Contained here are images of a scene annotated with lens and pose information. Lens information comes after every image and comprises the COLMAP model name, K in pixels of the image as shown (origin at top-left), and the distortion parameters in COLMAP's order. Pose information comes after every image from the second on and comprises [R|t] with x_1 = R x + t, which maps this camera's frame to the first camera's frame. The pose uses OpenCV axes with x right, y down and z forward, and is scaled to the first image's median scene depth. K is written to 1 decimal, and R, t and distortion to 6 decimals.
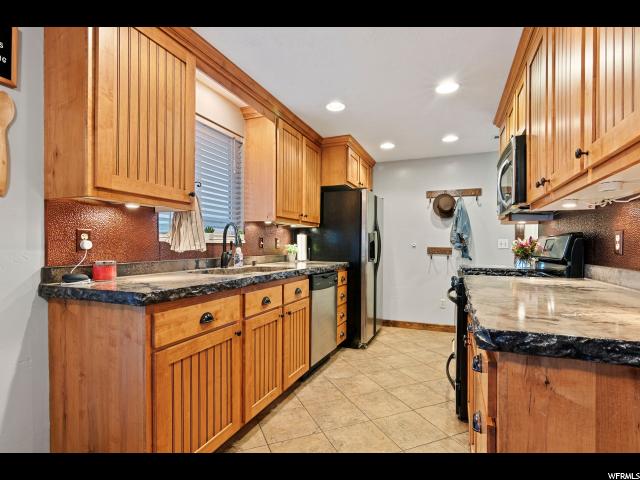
lens RADIAL K [[328.3, 0, 316.6], [0, 328.3, 258.4], [0, 0, 1]] dist [-0.002194, -0.000022]
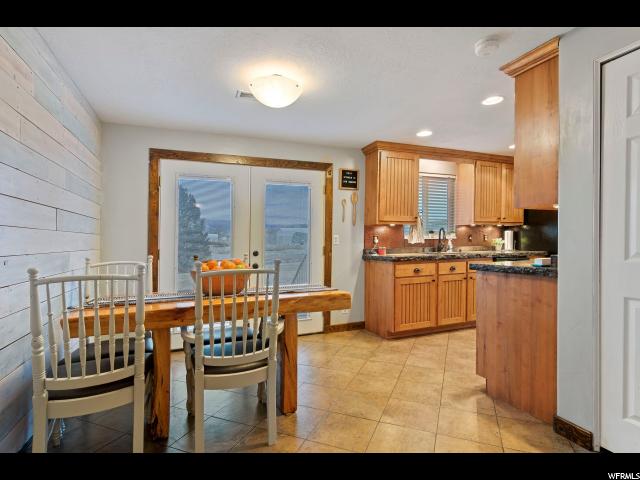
lens RADIAL K [[328.3, 0, 316.6], [0, 328.3, 258.4], [0, 0, 1]] dist [-0.002194, -0.000022]
pose [[0.696013, 0.022825, -0.717667, 0.742345], [-0.010427, 0.999711, 0.021683, 0.039682], [0.717954, -0.007609, 0.696049, -1.020669]]
